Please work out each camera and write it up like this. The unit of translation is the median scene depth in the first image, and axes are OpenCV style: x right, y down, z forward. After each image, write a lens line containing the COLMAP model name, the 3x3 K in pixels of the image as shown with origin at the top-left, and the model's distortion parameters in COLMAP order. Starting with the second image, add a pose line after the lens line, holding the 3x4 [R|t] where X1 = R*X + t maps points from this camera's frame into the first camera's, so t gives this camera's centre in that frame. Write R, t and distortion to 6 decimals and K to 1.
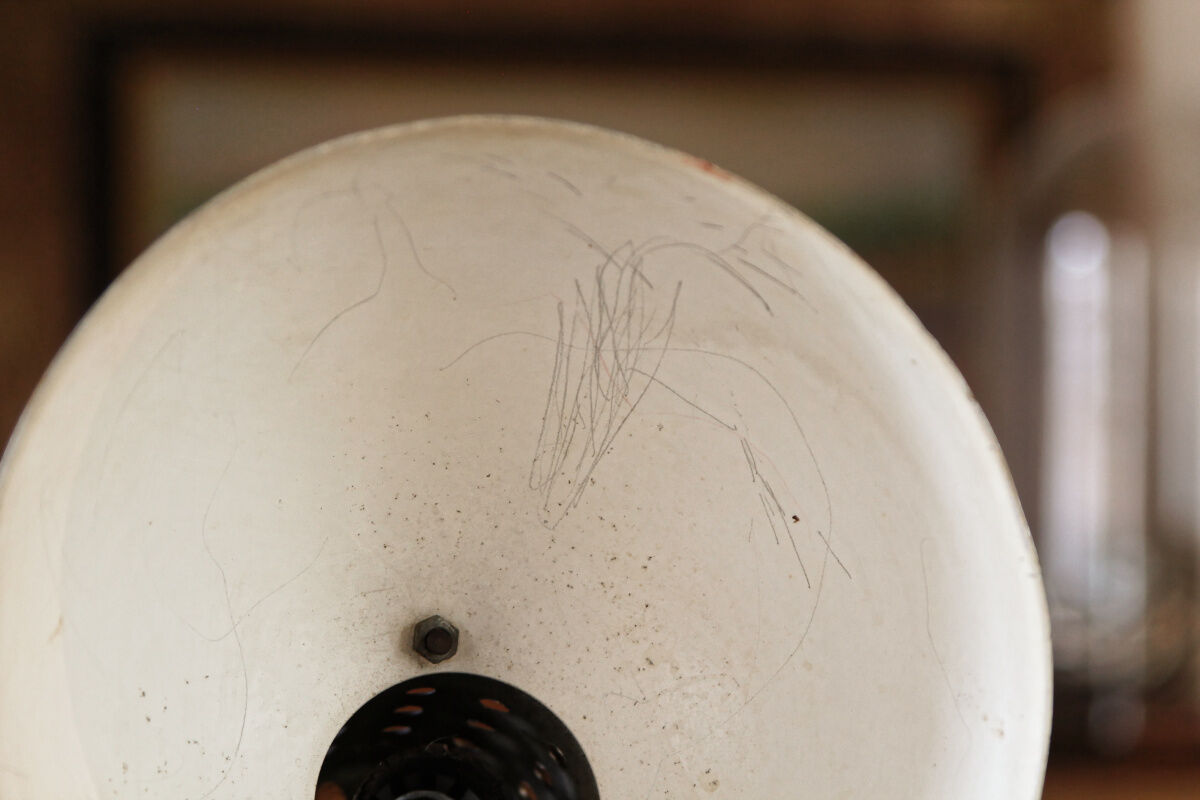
lens RADIAL K [[4532.6, 0, 600.0], [0, 4532.6, 400.0], [0, 0, 1]] dist [0.008473, 3.966316]
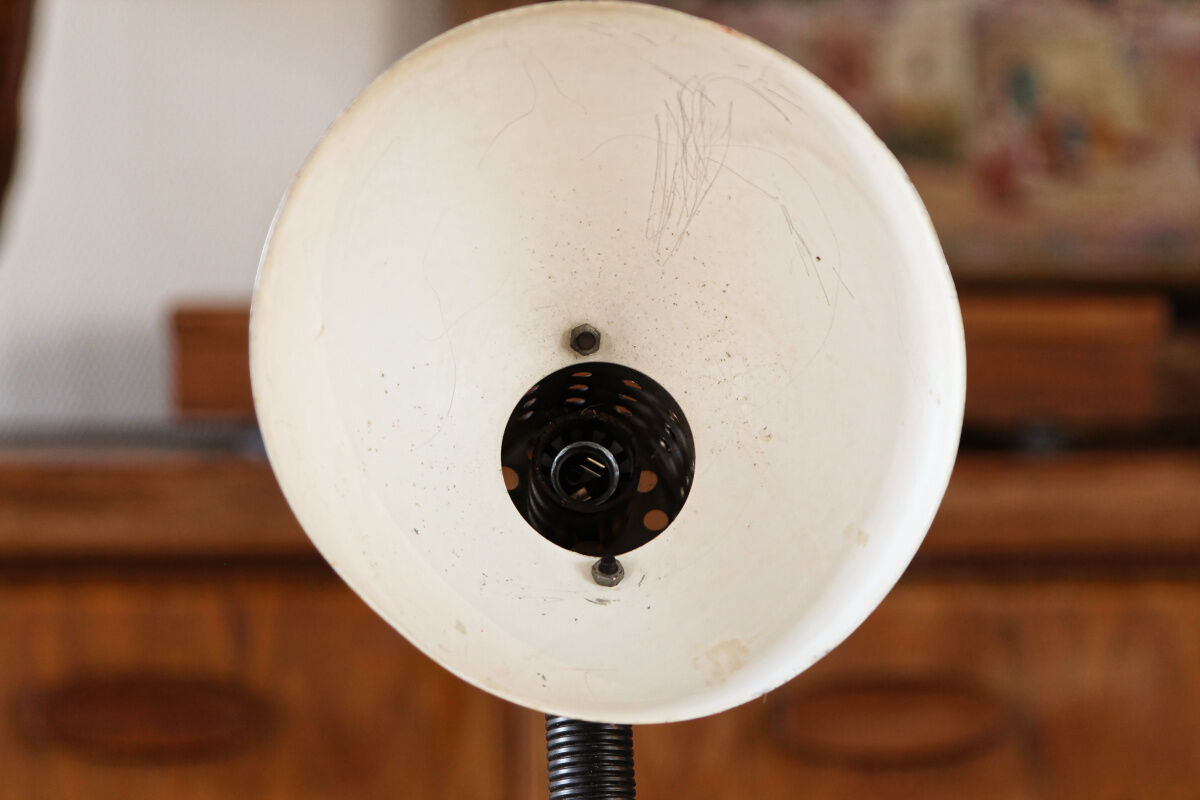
lens RADIAL K [[4532.6, 0, 600.0], [0, 4532.6, 400.0], [0, 0, 1]] dist [0.008473, 3.966316]
pose [[0.990678, 0.002299, -0.136204, 0.173105], [0.006697, 0.997826, 0.065557, -0.025316], [0.136059, -0.065858, 0.988509, -0.478659]]
